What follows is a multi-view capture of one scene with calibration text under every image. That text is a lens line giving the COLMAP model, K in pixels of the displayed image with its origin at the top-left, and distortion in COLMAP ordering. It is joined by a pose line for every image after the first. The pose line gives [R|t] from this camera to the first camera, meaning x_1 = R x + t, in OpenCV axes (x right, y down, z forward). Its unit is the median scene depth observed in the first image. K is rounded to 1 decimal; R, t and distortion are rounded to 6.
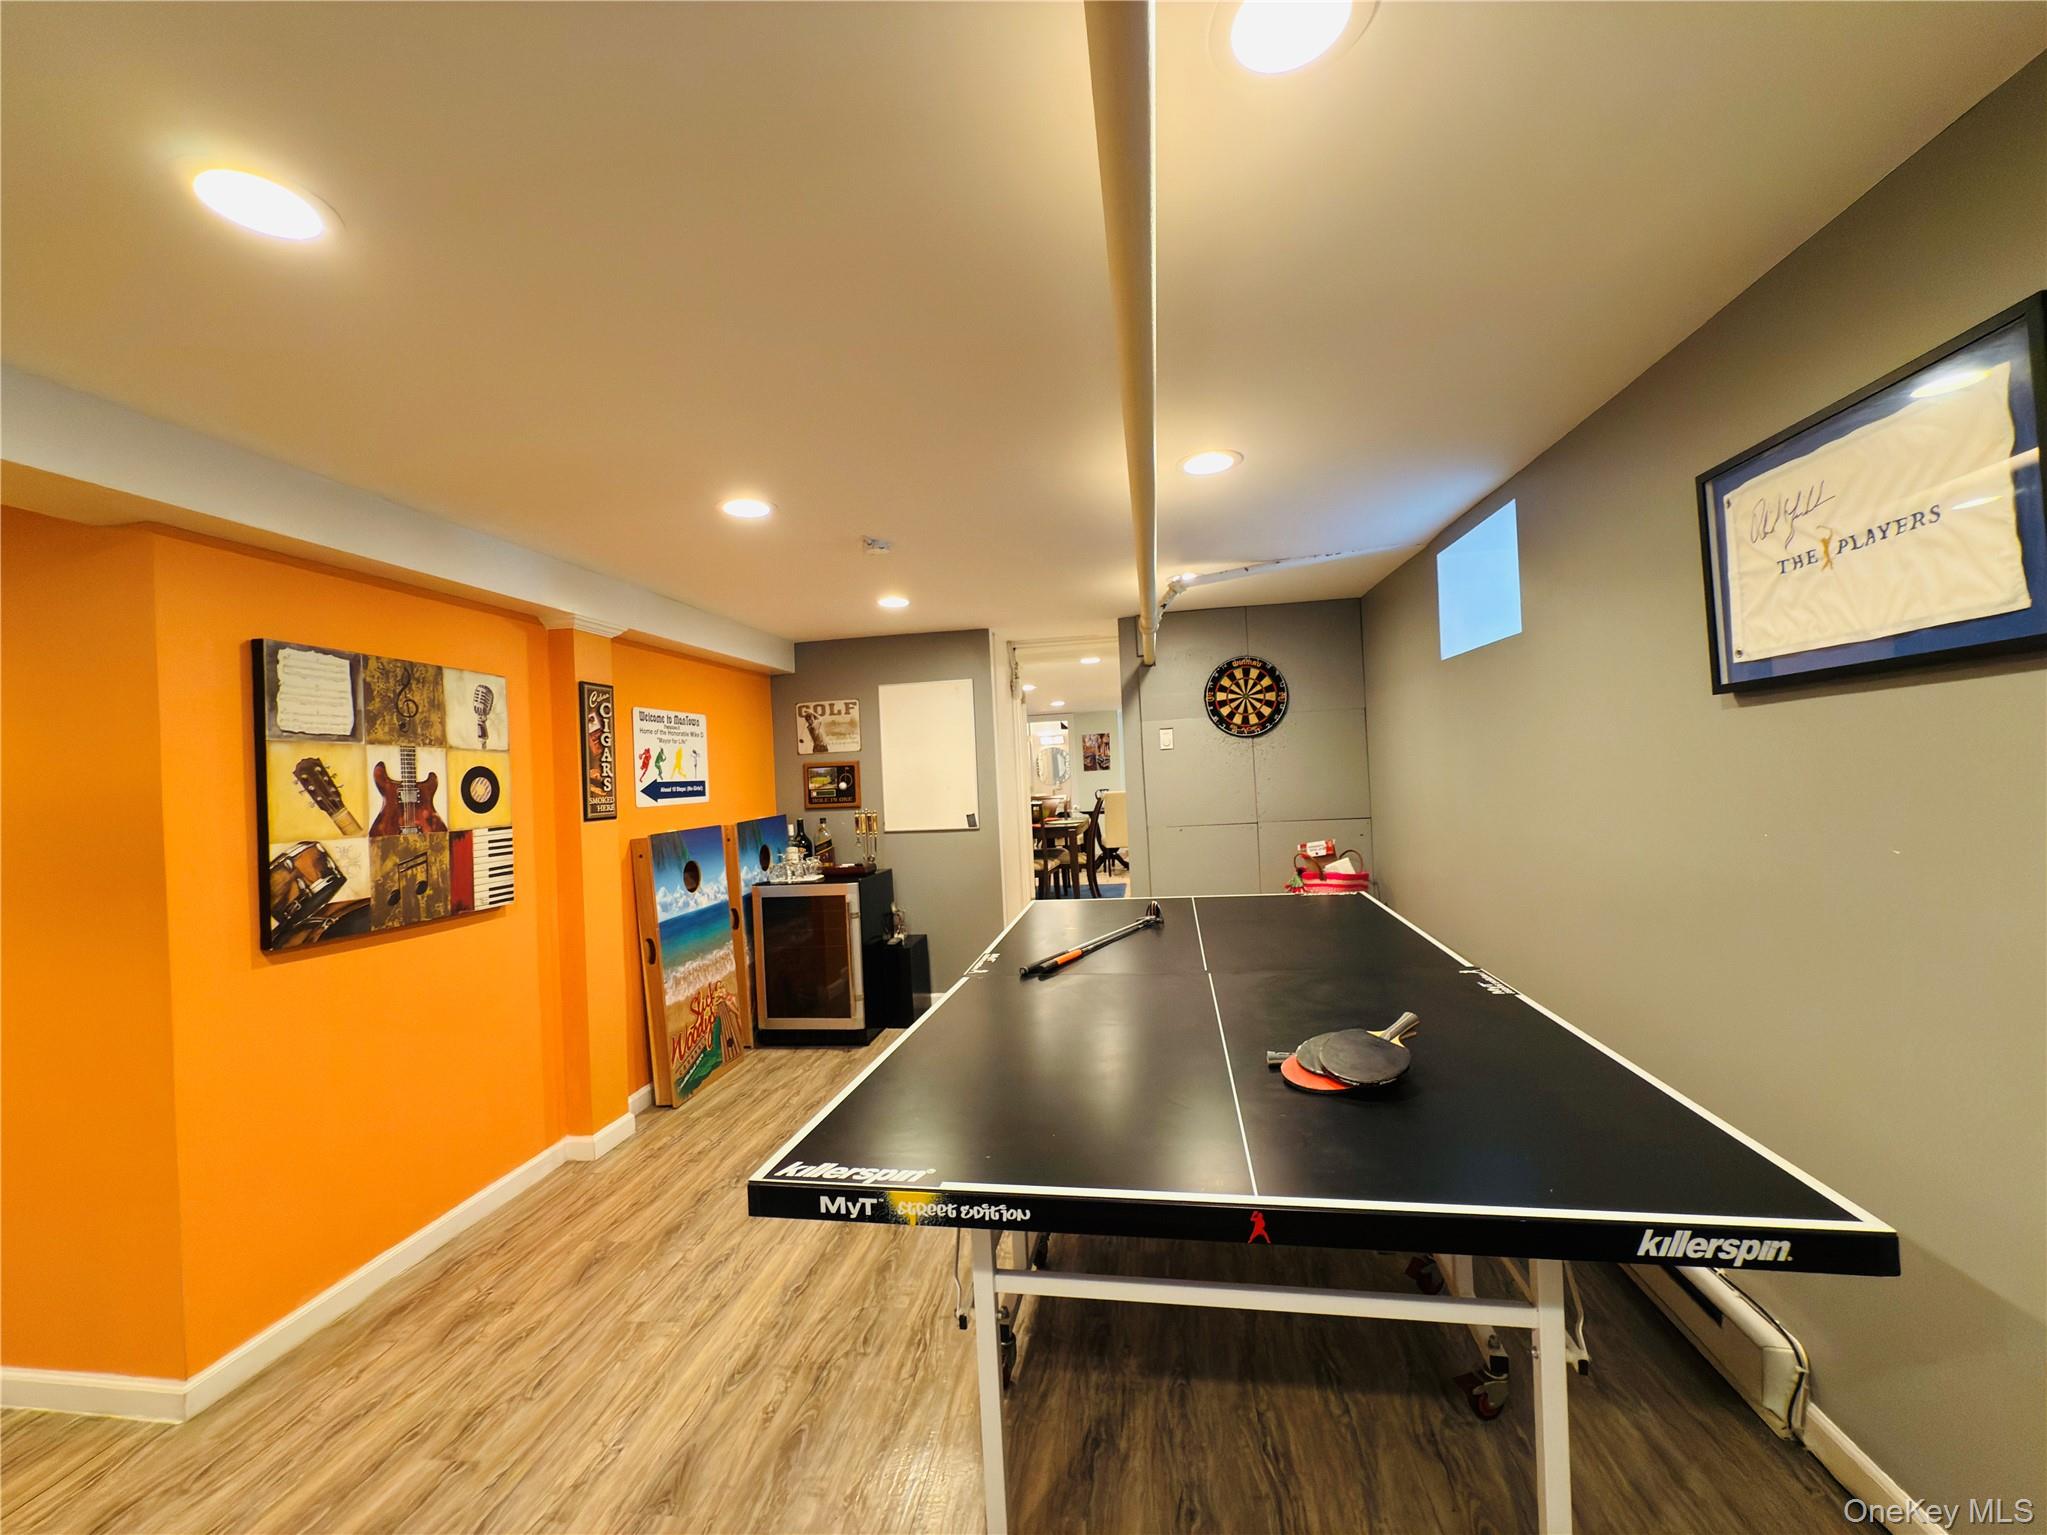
lens RADIAL K [[821.3, 0, 1029.7], [0, 821.3, 767.8], [0, 0, 1]] dist [0.001776, 0.000001]
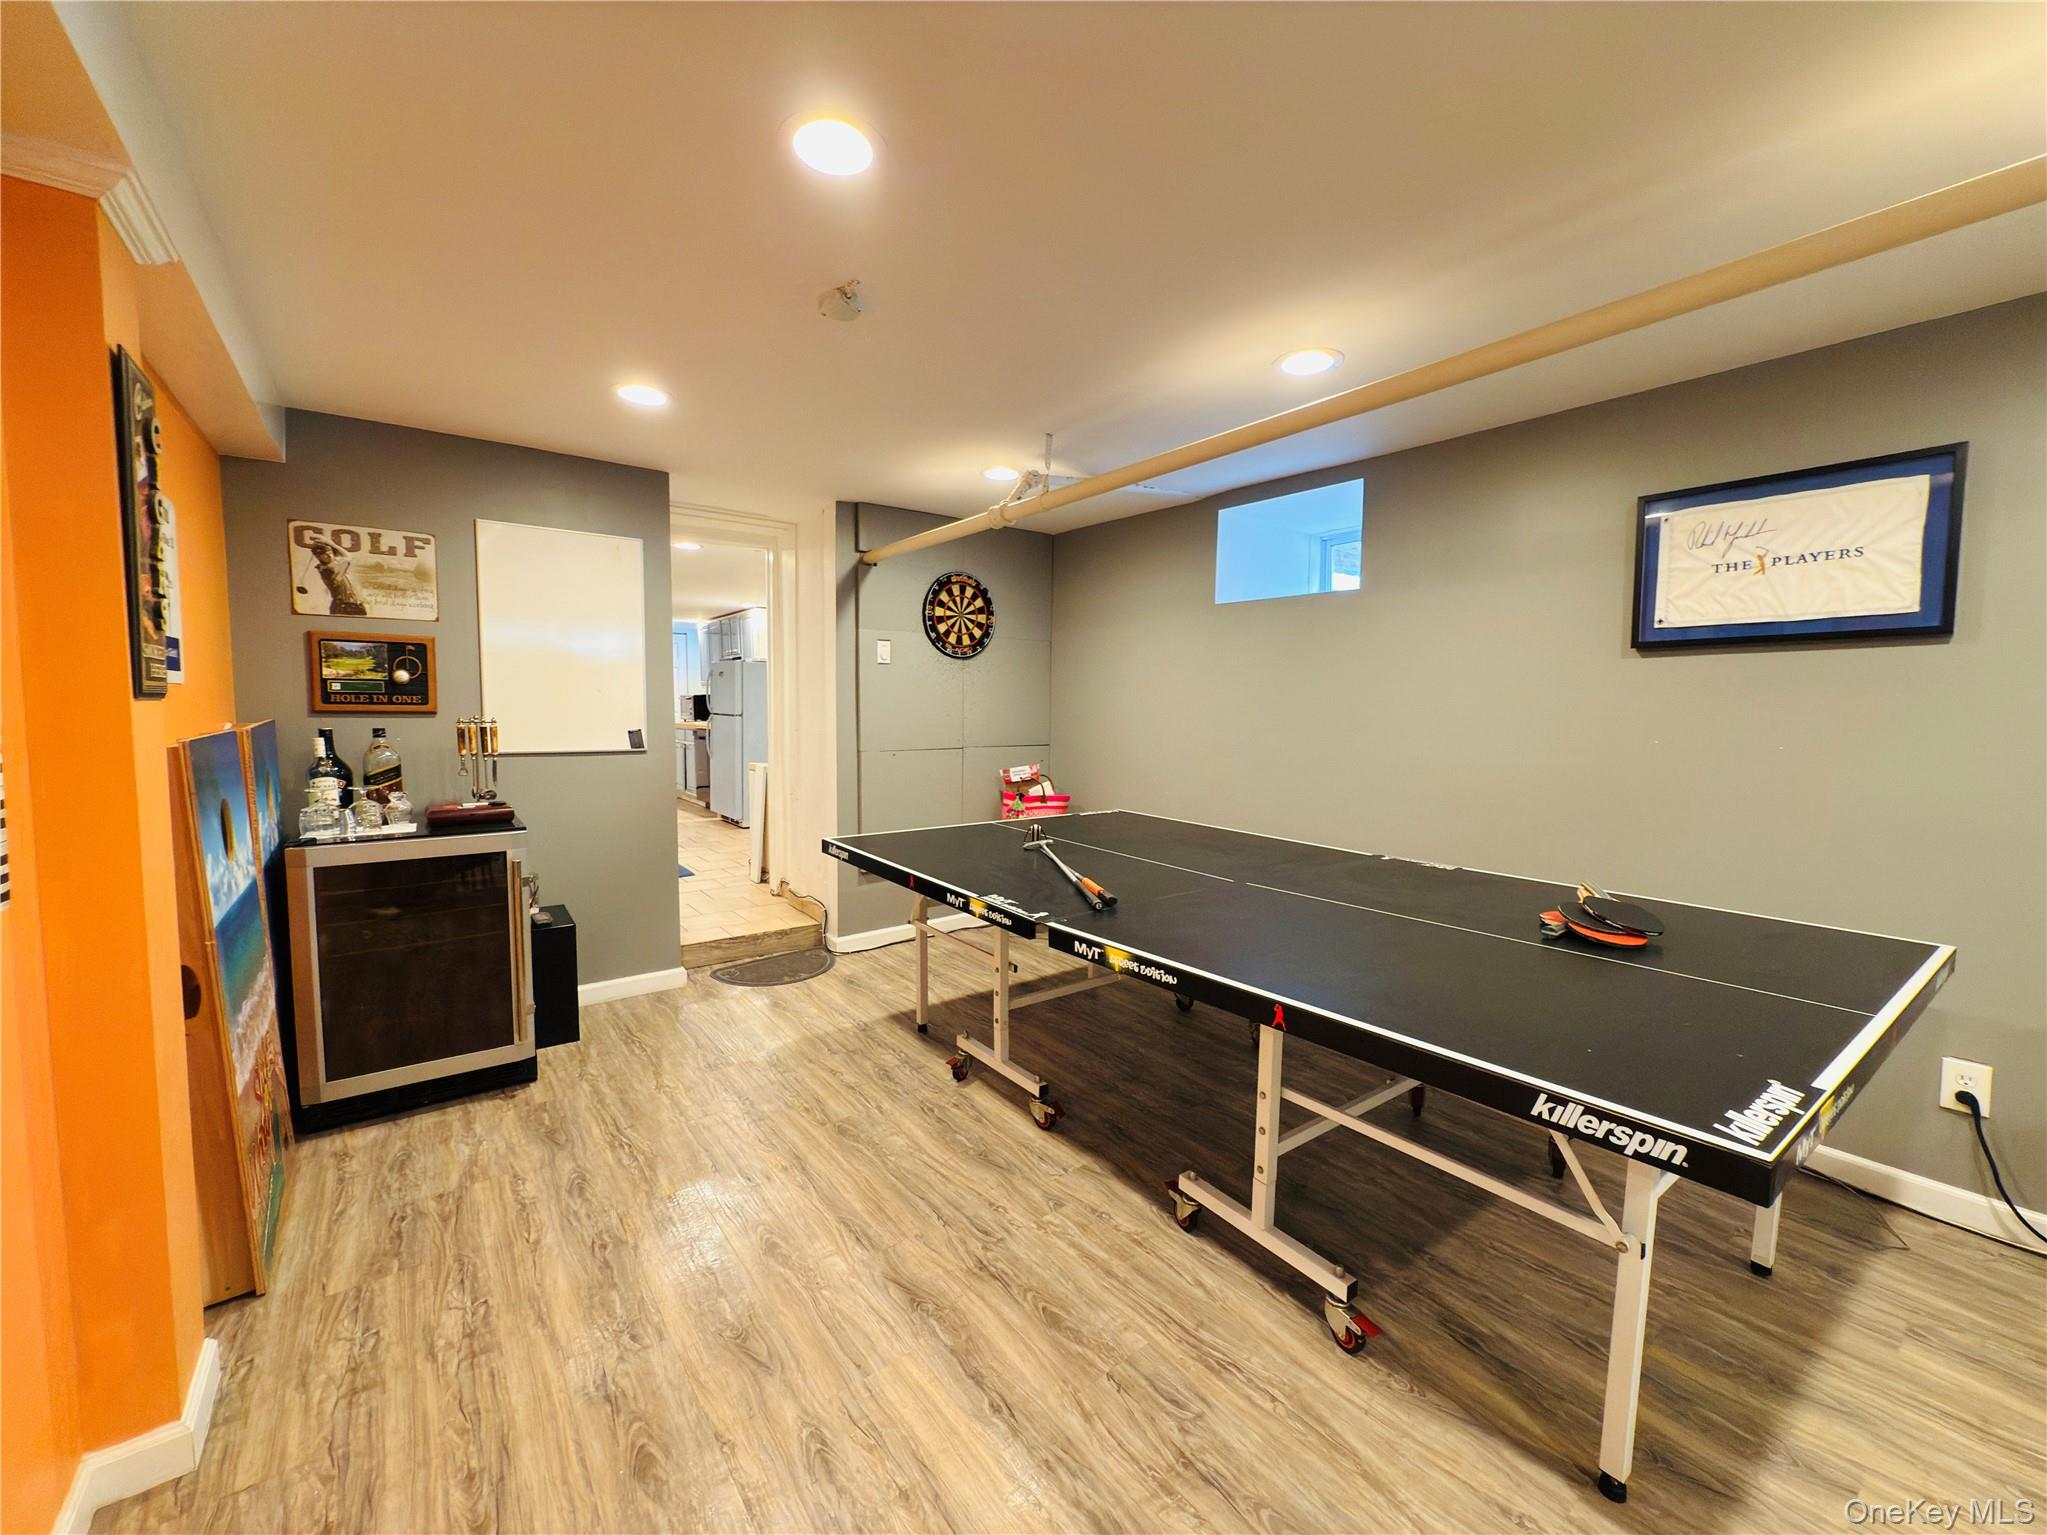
lens RADIAL K [[821.3, 0, 1024.9], [0, 821.3, 767.3], [0, 0, 1]] dist [0.001776, 0.000001]
pose [[0.694779, 0.000715, 0.719223, -0.371482], [-0.049229, 0.997702, 0.046563, 0.041239], [-0.717536, -0.067758, 0.693218, 0.276076]]
